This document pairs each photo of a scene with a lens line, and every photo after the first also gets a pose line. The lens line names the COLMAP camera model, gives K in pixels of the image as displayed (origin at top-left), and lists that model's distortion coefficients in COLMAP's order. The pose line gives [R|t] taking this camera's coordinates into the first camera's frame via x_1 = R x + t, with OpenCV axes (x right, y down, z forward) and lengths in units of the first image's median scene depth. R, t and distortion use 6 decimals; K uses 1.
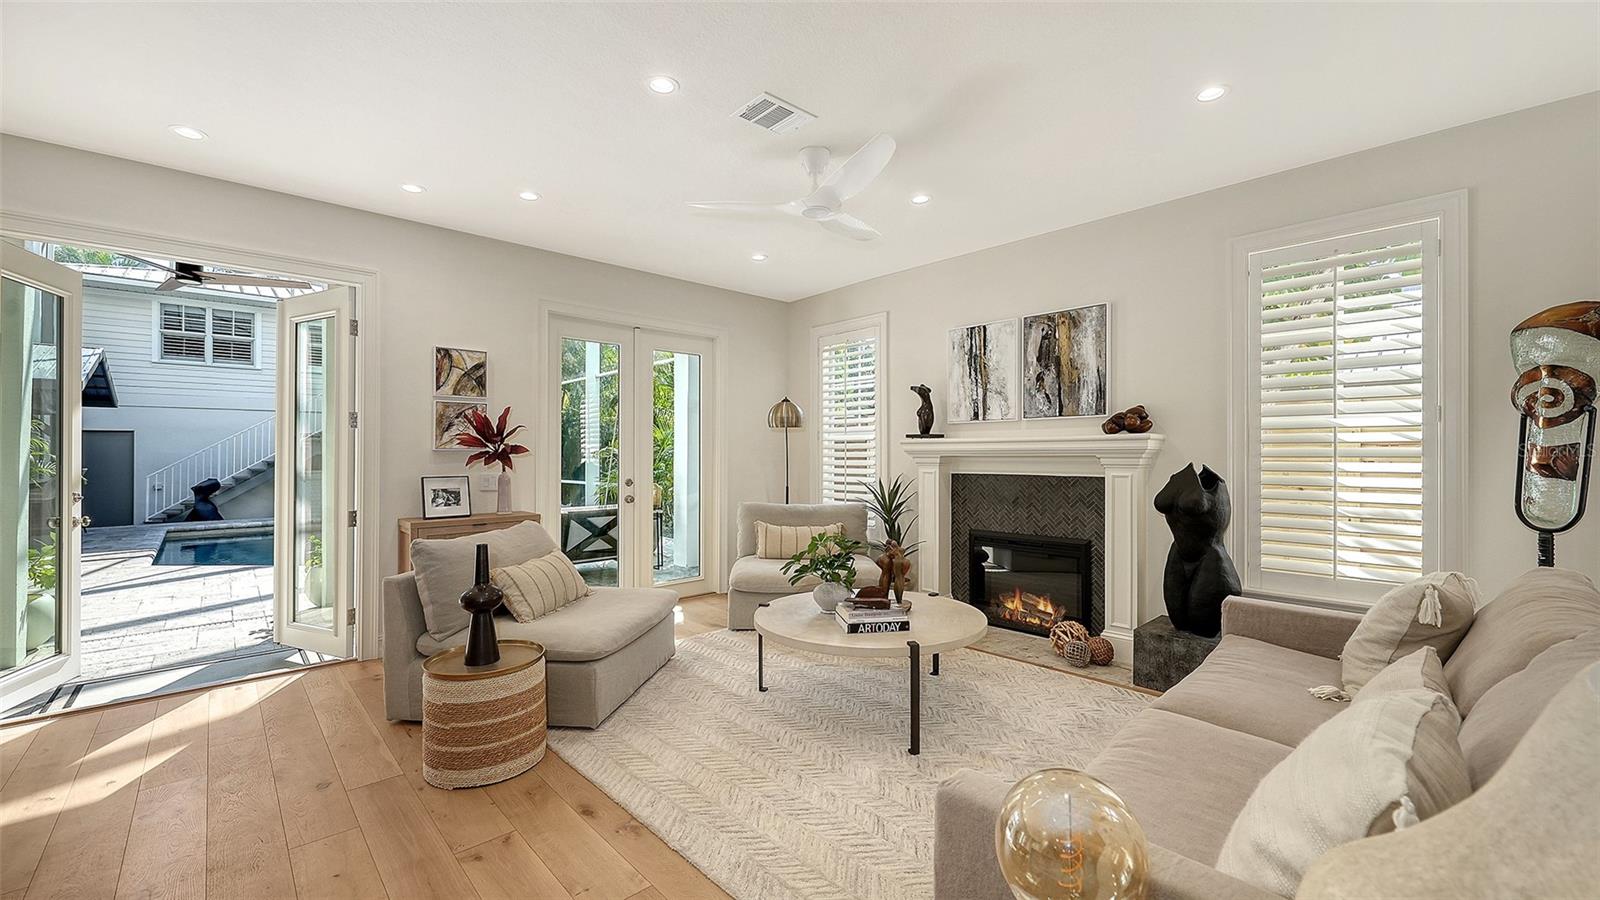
lens RADIAL K [[633.4, 0, 793.6], [0, 633.4, 431.1], [0, 0, 1]] dist [-0.008177, -0.001386]
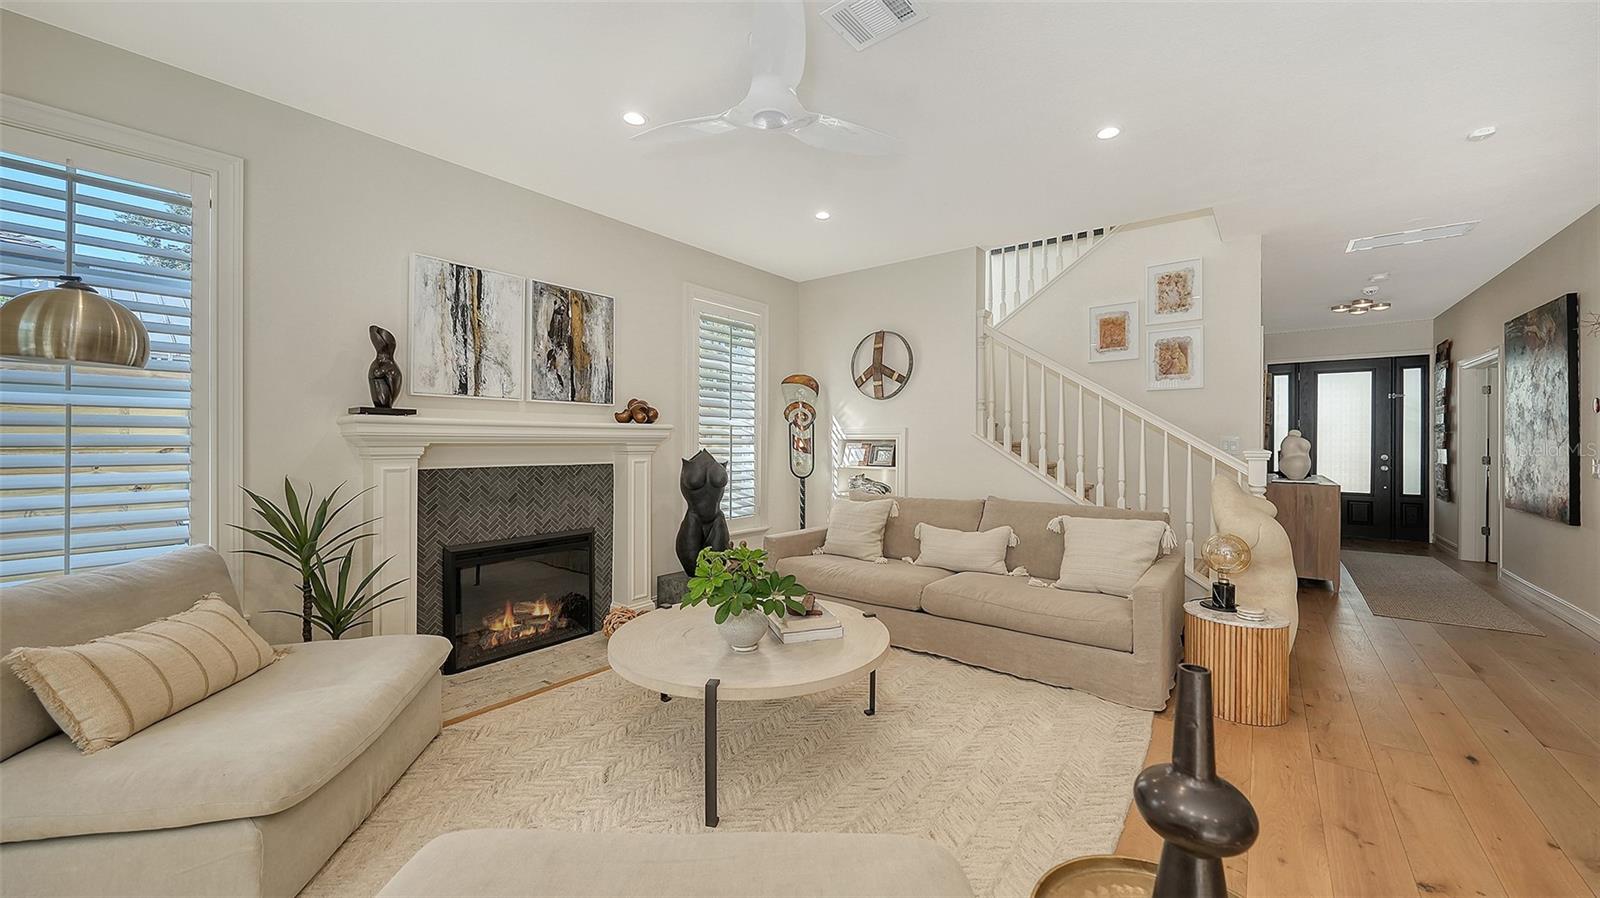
lens RADIAL K [[581.1, 0, 793.6], [0, 581.1, 439.8], [0, 0, 1]] dist [-0.006030, -0.000729]
pose [[-0.162382, 0.006430, 0.986707, -0.475887], [-0.035928, 0.999277, -0.012425, 0.032259], [-0.986074, -0.037468, -0.162034, 0.803475]]
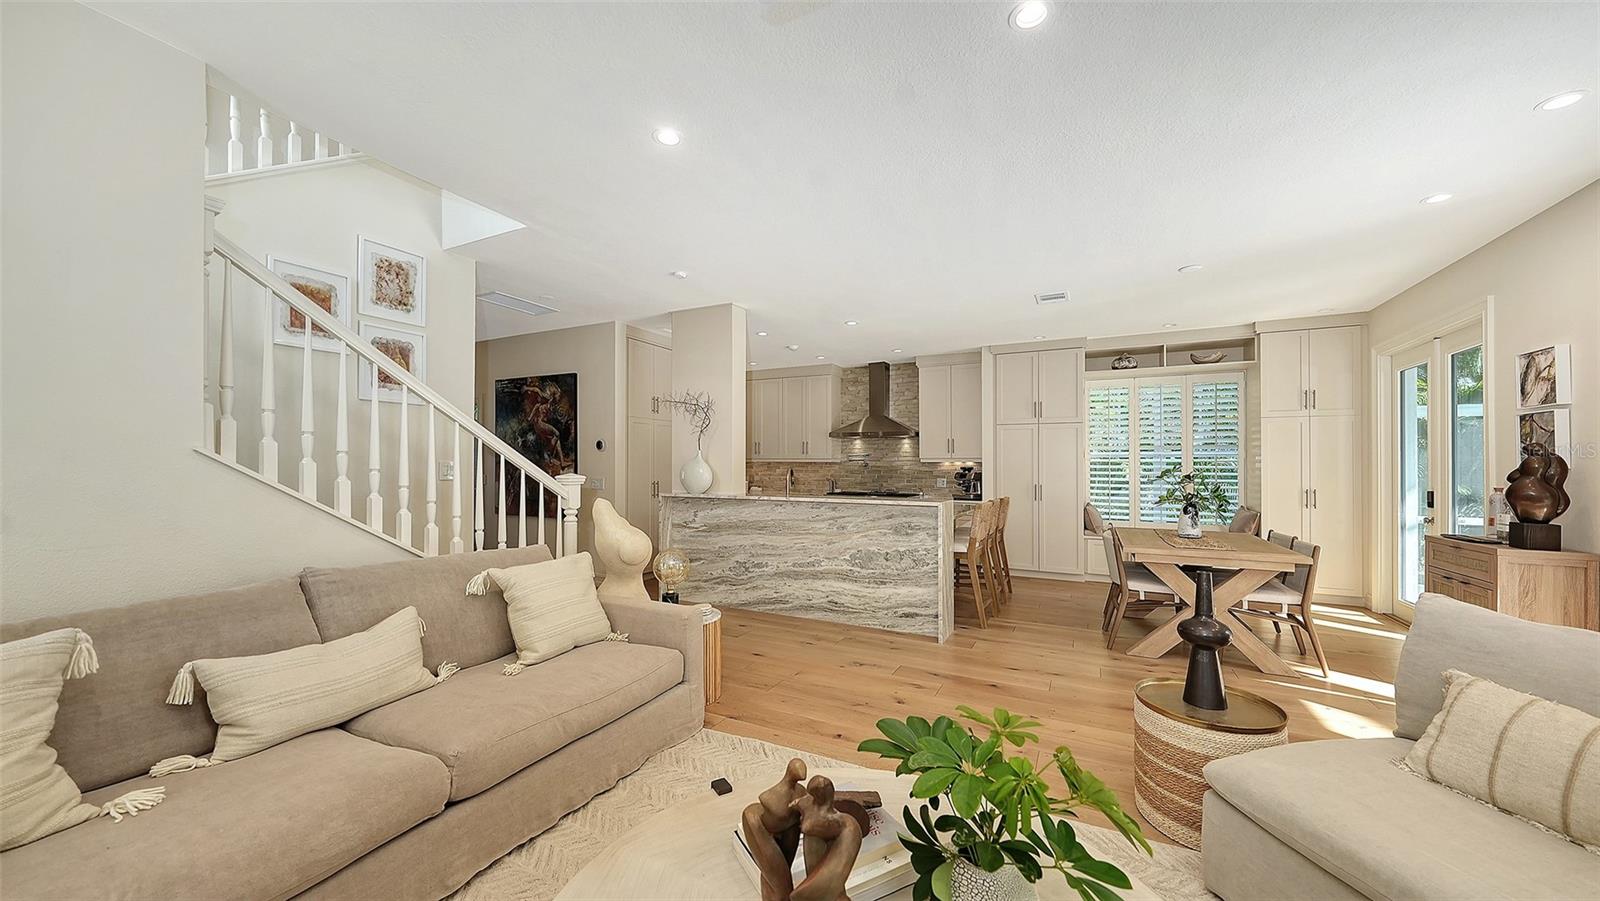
lens RADIAL K [[559.5, 0, 810.7], [0, 559.5, 469.4], [0, 0, 1]] dist [-0.003540, -0.000444]
pose [[-0.932727, -0.003473, -0.360566, 0.176200], [0.007980, 0.999510, -0.030271, 0.032655], [0.360494, -0.031112, -0.932242, 0.953553]]
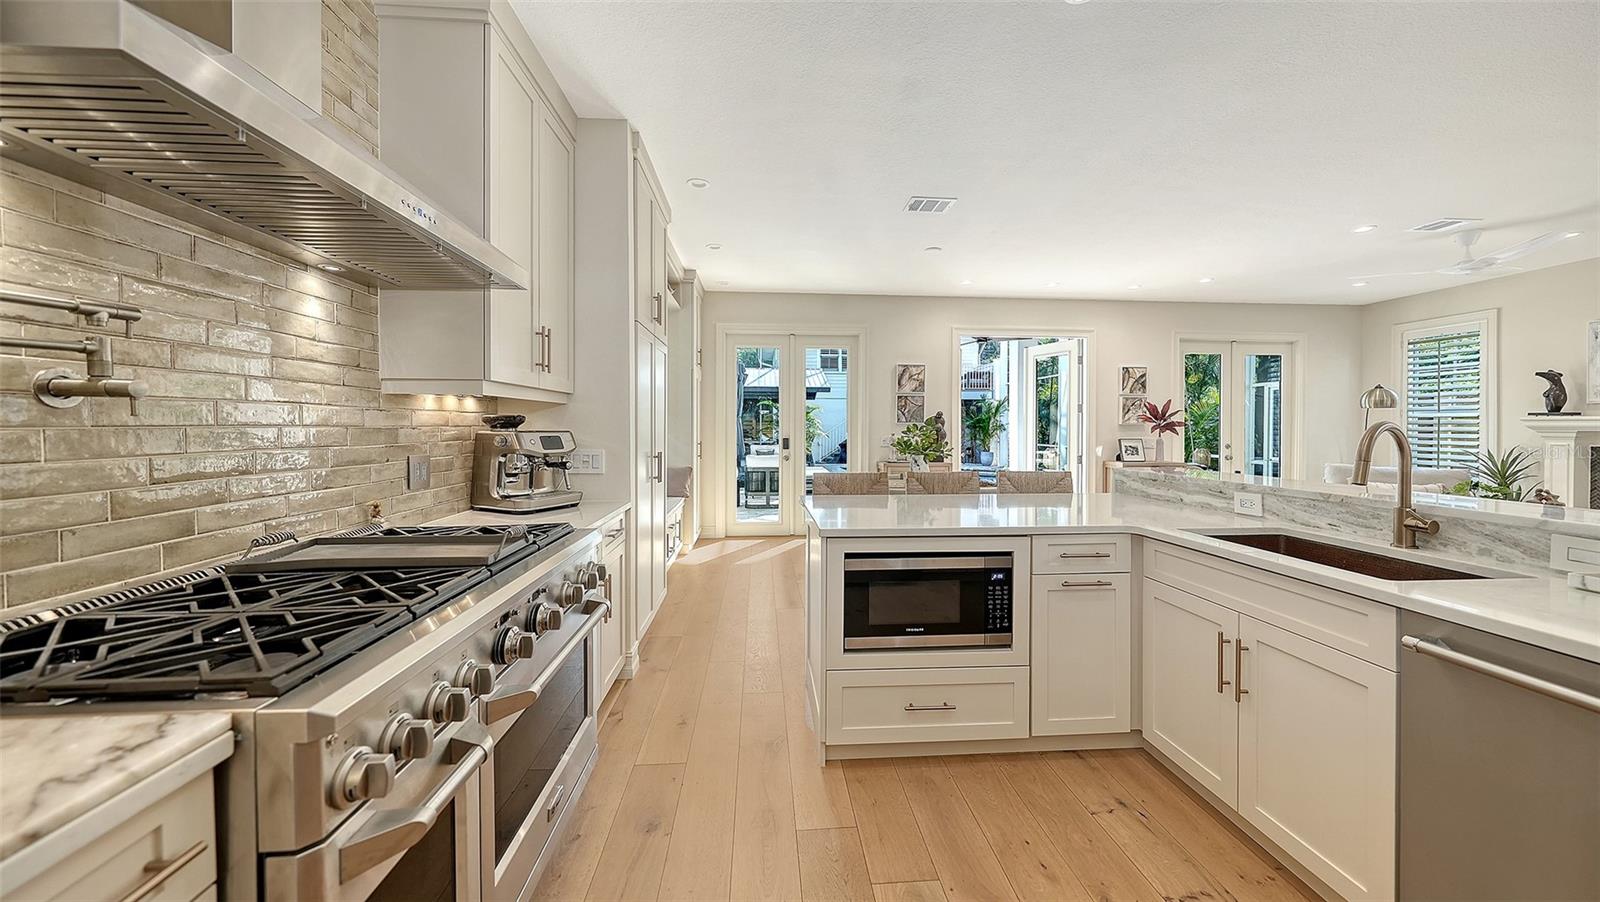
lens RADIAL K [[554.0, 0, 796.4], [0, 554.0, 419.9], [0, 0, 1]] dist [-0.001845, -0.000382]
pose [[0.784894, -0.000028, -0.619630, -0.301340], [0.015695, 0.999680, 0.019836, -0.026878], [0.619431, -0.025295, 0.784643, -0.773461]]
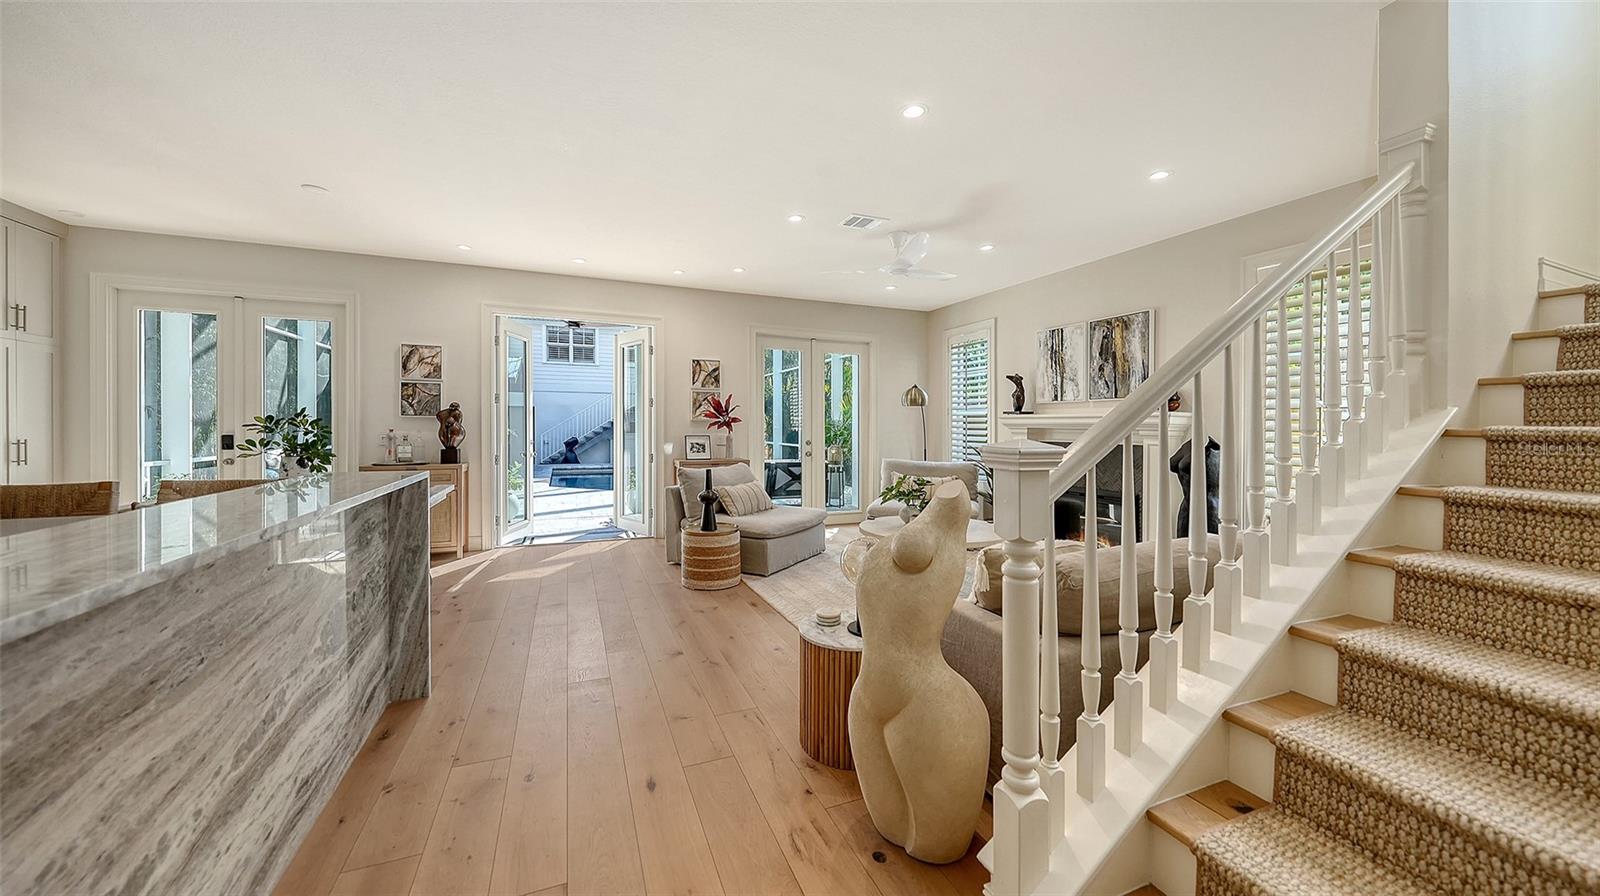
lens RADIAL K [[553.8, 0, 793.8], [0, 553.8, 417.8], [0, 0, 1]] dist [-0.004106, -0.000288]
pose [[0.936627, 0.008053, -0.350236, 0.200750], [-0.000346, 0.999757, 0.022062, -0.008036], [0.350328, -0.020543, 0.936402, -0.286835]]
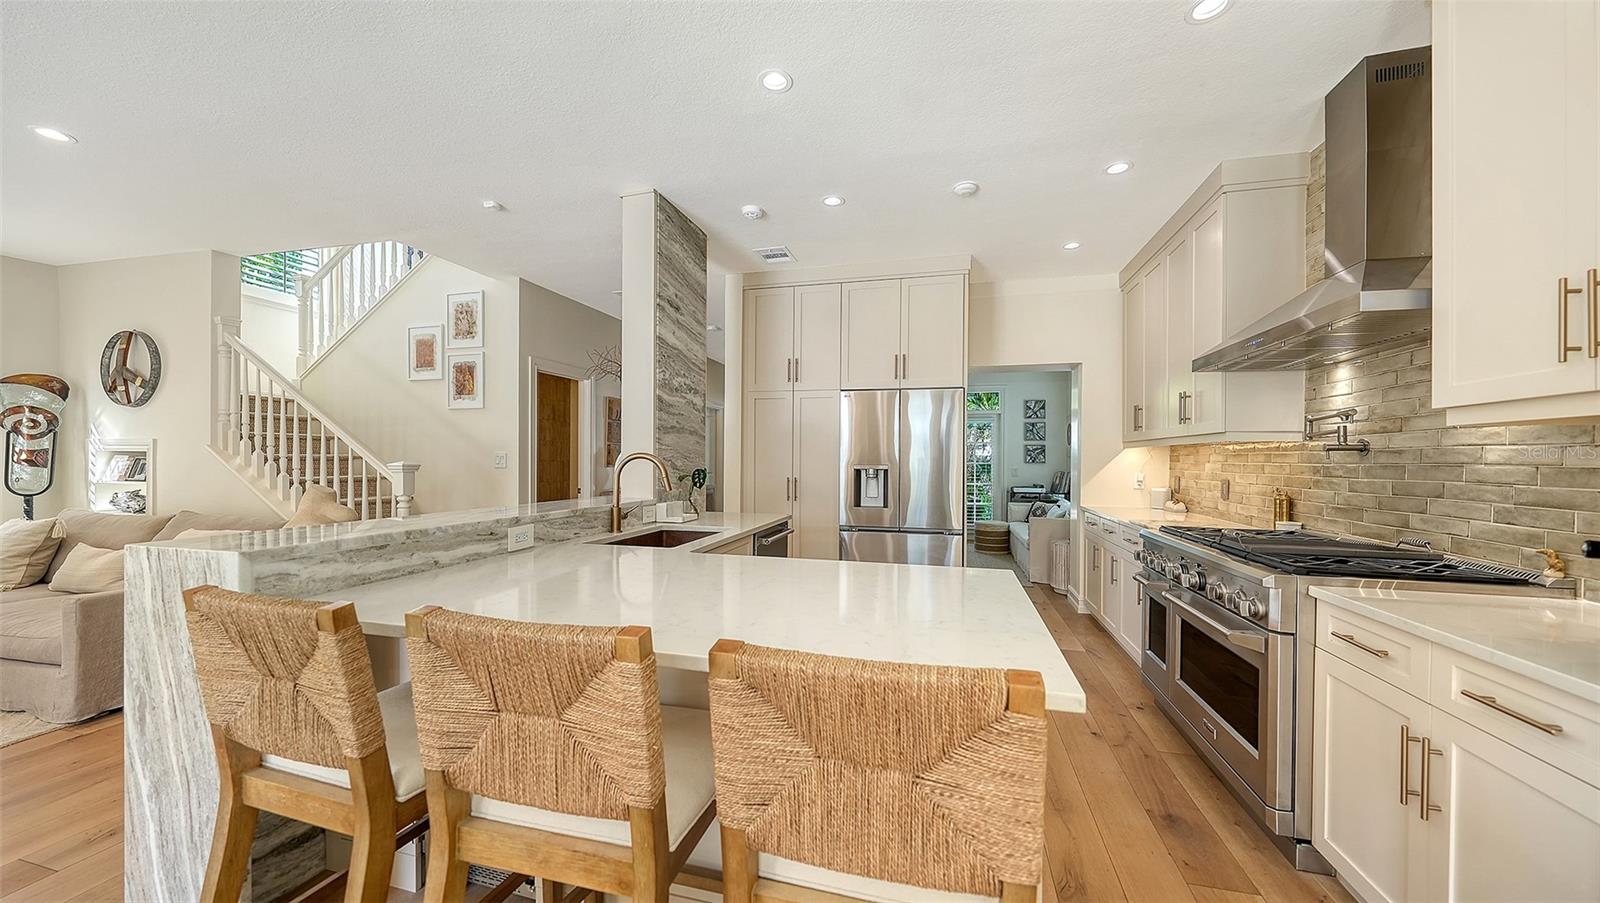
lens RADIAL K [[554.0, 0, 808.2], [0, 554.0, 467.4], [0, 0, 1]] dist [-0.001845, -0.000382]
pose [[-0.551443, -0.012624, 0.834117, -0.852251], [-0.036536, 0.999292, -0.009031, 0.004181], [-0.833412, -0.035455, -0.551514, -0.019579]]
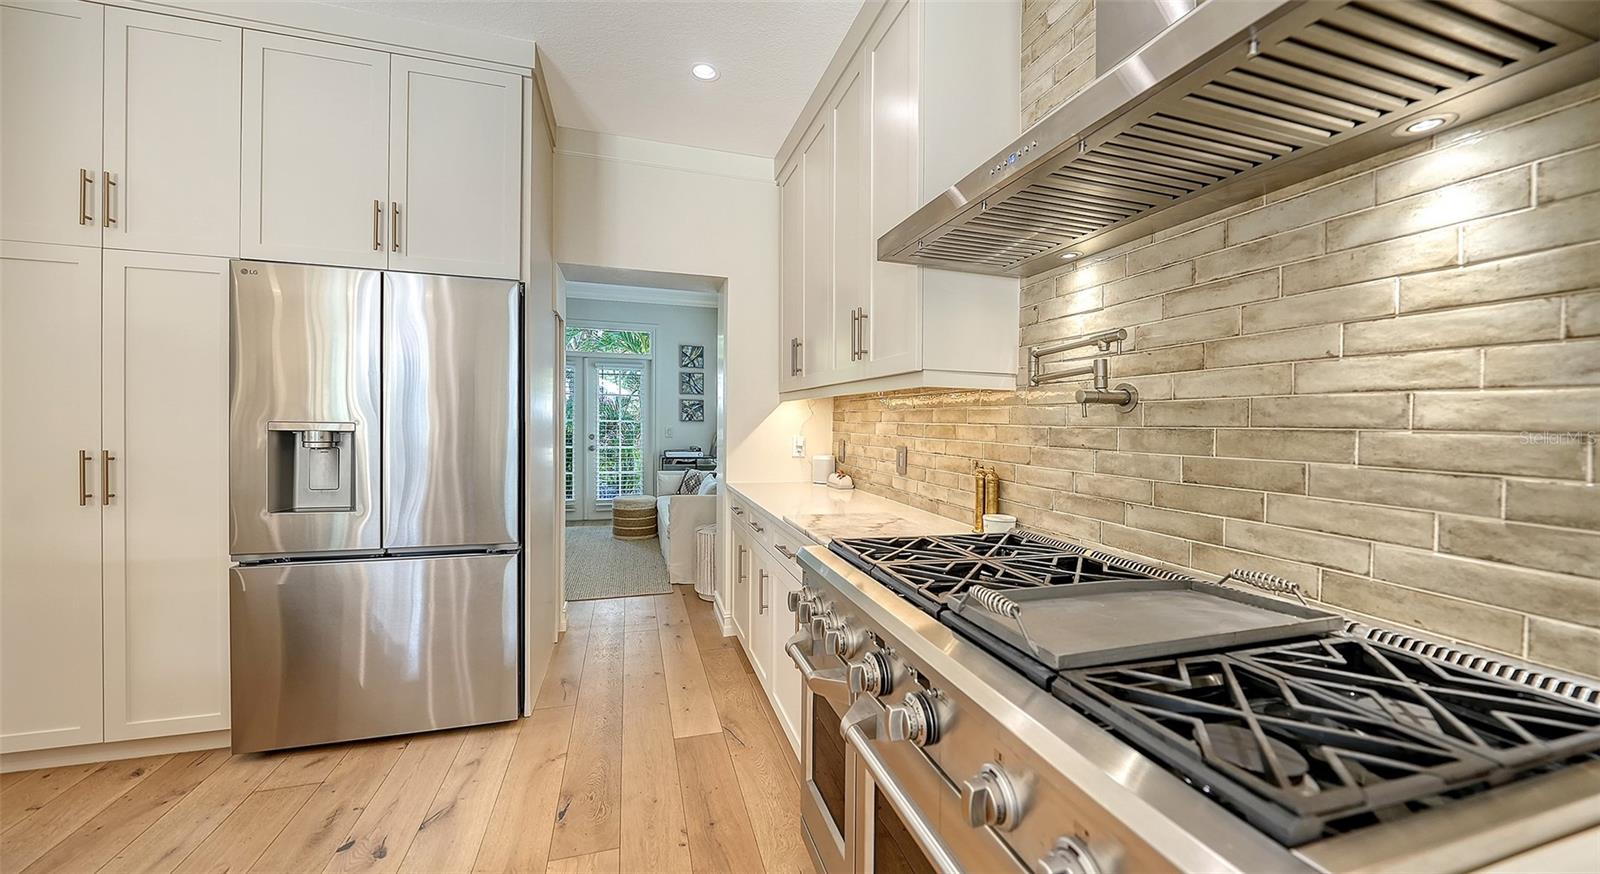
lens RADIAL K [[564.7, 0, 809.0], [0, 564.7, 424.9], [0, 0, 1]] dist [-0.012536, -0.000140]
pose [[-0.908137, -0.013811, 0.418445, -0.667506], [-0.028323, 0.999193, -0.028490, -0.010487], [-0.417713, -0.037724, -0.907795, -0.408119]]
